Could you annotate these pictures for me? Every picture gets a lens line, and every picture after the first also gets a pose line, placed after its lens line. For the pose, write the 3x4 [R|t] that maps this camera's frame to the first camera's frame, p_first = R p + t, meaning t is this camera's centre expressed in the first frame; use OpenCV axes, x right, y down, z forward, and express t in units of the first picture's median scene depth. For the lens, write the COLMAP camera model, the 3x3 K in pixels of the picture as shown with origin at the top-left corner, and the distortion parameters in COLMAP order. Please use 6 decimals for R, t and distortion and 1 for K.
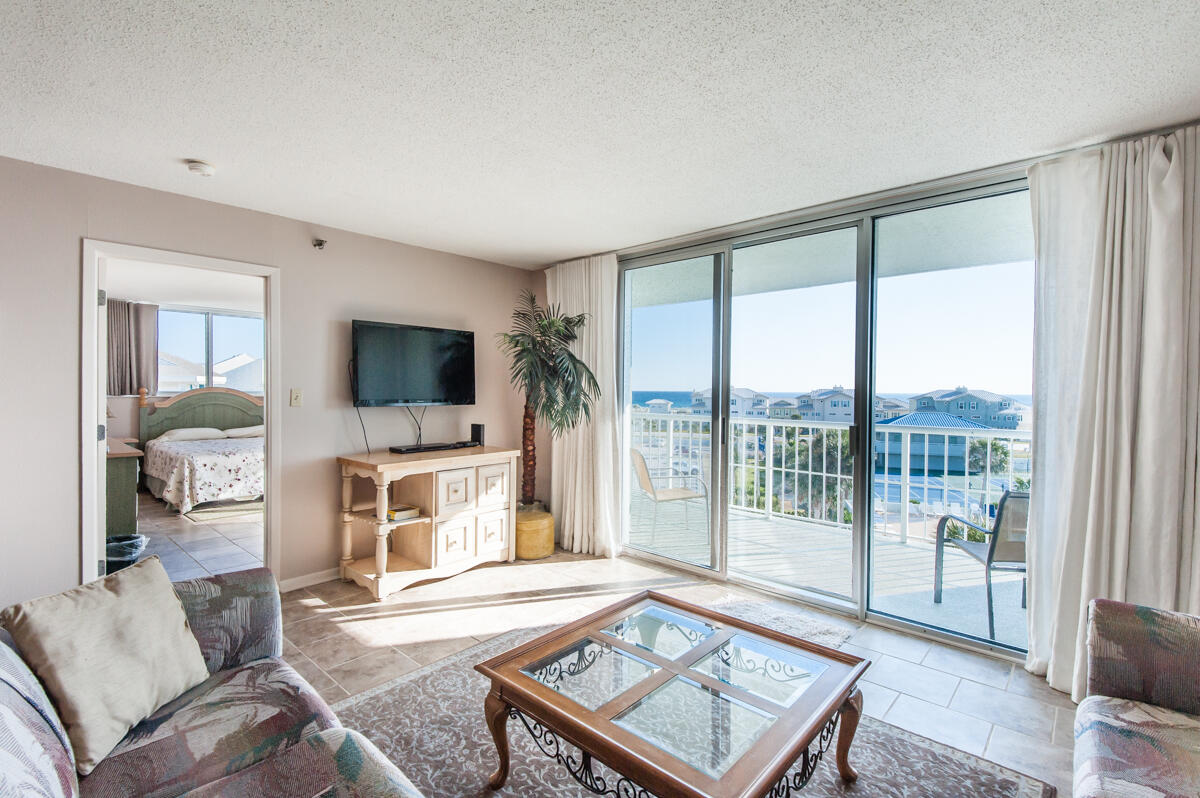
lens RADIAL K [[535.7, 0, 600.0], [0, 535.7, 399.0], [0, 0, 1]] dist [0.001738, -0.000138]
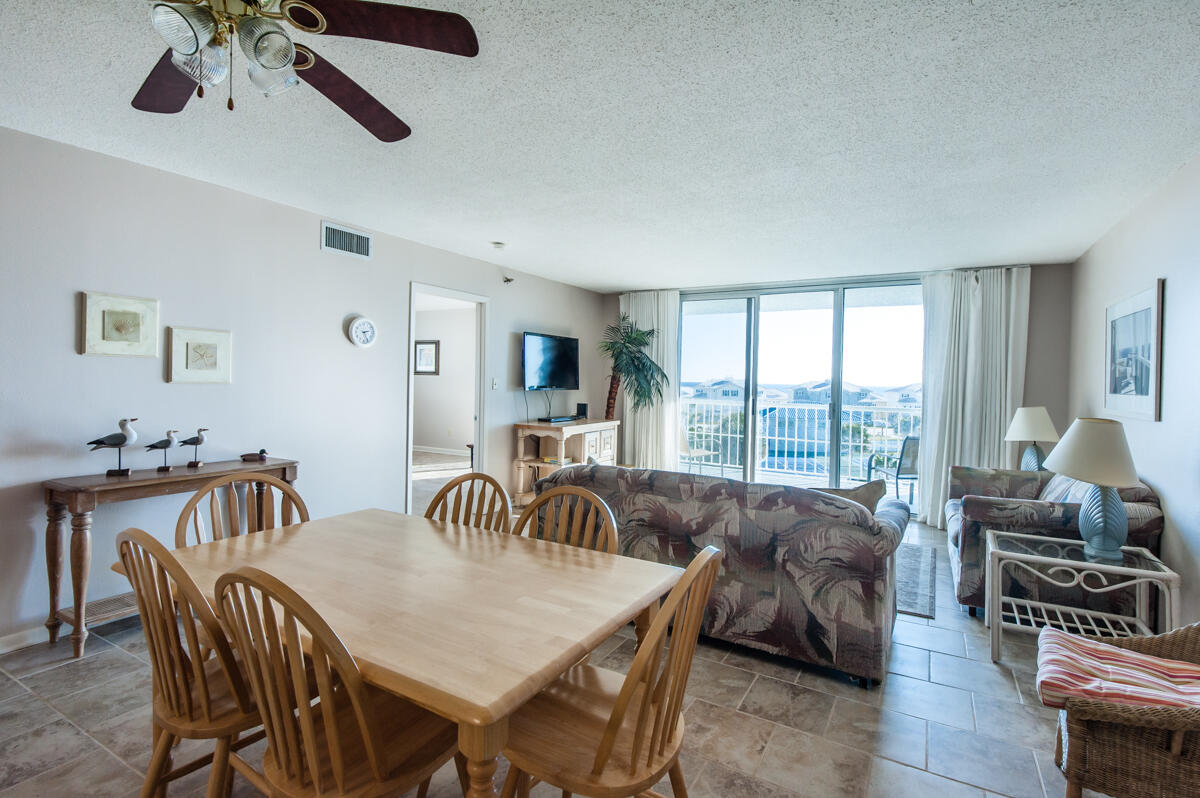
lens RADIAL K [[570.9, 0, 602.2], [0, 570.9, 391.1], [0, 0, 1]] dist [0.000690, 0.000105]
pose [[0.974126, 0.006603, 0.225909, -0.596877], [-0.008291, 0.999944, 0.006521, 0.004624], [-0.225854, -0.008225, 0.974126, -0.578614]]
